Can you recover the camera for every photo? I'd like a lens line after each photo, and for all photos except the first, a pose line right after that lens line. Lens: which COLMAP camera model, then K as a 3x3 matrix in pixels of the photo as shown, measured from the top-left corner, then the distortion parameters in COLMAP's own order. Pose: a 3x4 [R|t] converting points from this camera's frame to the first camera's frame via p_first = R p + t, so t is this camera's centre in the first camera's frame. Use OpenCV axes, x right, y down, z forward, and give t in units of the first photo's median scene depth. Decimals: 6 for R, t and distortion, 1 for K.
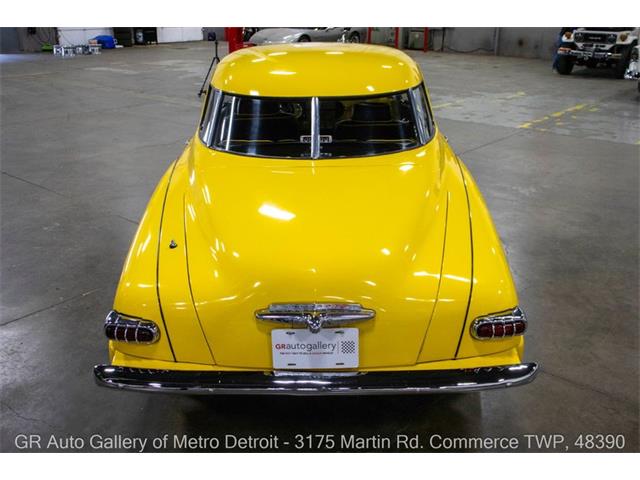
lens RADIAL K [[633.8, 0, 320.0], [0, 633.8, 240.0], [0, 0, 1]] dist [-0.013076, 0.018836]
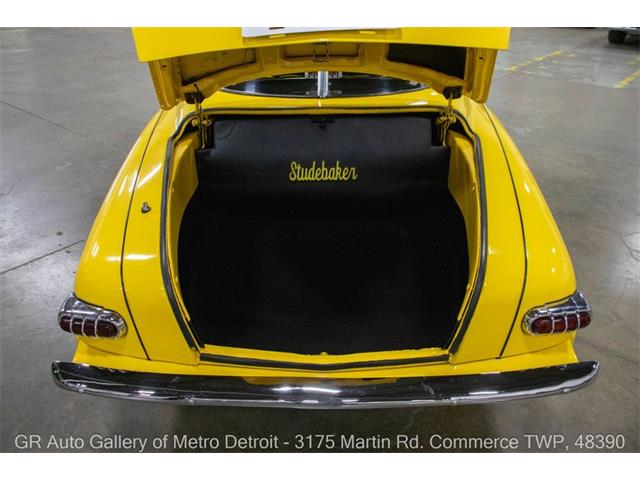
lens RADIAL K [[525.4, 0, 319.1], [0, 525.4, 230.3], [0, 0, 1]] dist [-0.167962, 0.158067]
pose [[0.999980, 0.004471, -0.004522, -0.005465], [-0.003867, 0.992060, 0.125704, -0.025042], [0.005049, -0.125684, 0.992057, 0.185271]]
